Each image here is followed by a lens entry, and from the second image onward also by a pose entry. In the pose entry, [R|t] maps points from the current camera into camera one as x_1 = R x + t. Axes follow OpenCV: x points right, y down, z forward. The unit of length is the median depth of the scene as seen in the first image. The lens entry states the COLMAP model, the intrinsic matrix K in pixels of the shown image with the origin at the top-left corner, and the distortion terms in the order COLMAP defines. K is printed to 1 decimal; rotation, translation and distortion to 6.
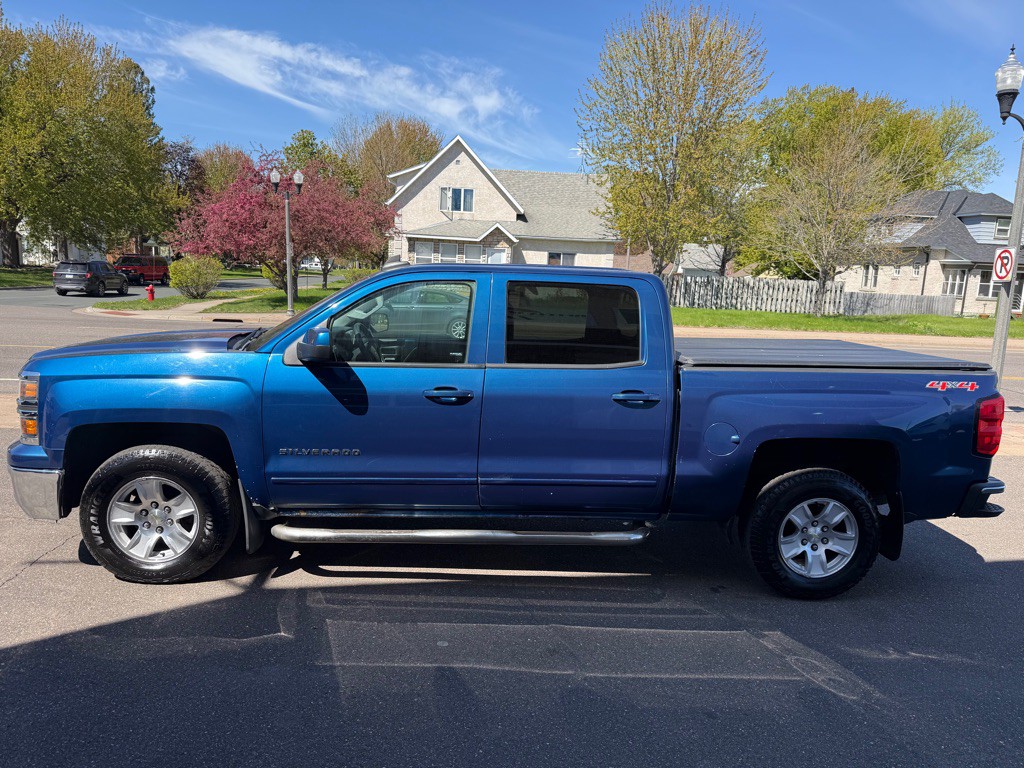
lens RADIAL K [[726.3, 0, 510.0], [0, 726.3, 390.6], [0, 0, 1]] dist [0.038186, -0.044530]
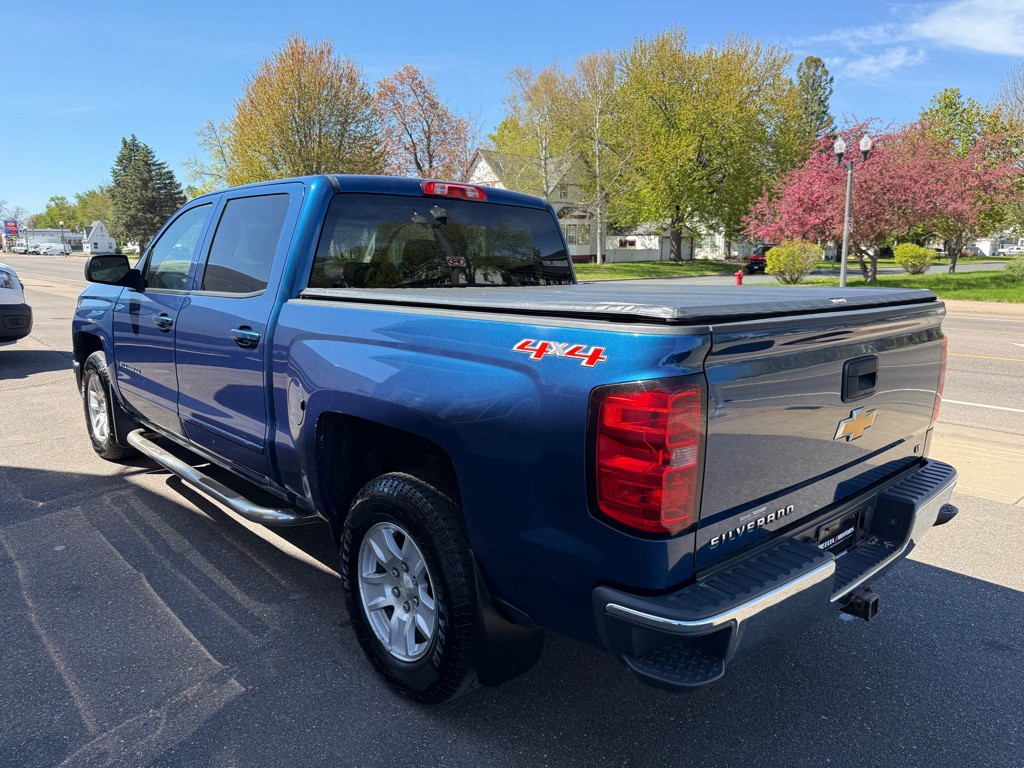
lens RADIAL K [[726.3, 0, 510.9], [0, 726.3, 387.2], [0, 0, 1]] dist [0.038186, -0.044530]
pose [[0.620922, 0.104232, -0.776912, 0.109160], [-0.101178, 0.993486, 0.052425, -0.000623], [0.777316, 0.046054, 0.627423, 0.081503]]
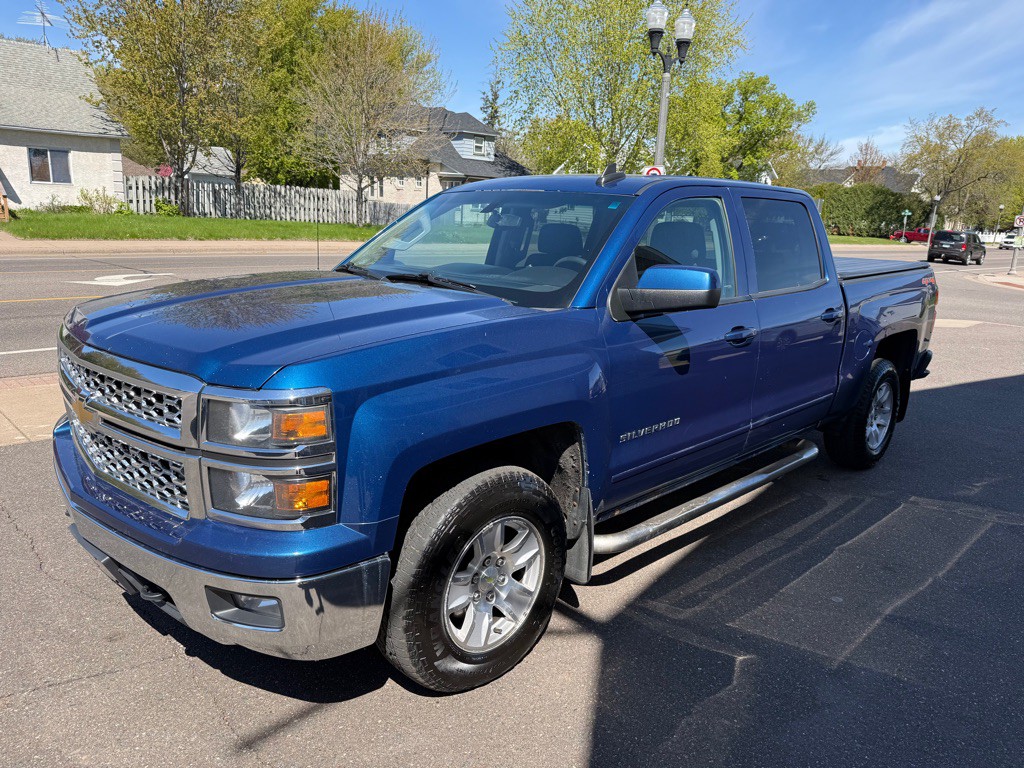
lens RADIAL K [[726.3, 0, 526.5], [0, 726.3, 395.5], [0, 0, 1]] dist [0.038186, -0.044530]
pose [[0.747012, -0.171725, 0.642249, -0.092145], [0.088974, 0.983196, 0.159401, -0.008943], [-0.658830, -0.061931, 0.749738, 0.056690]]
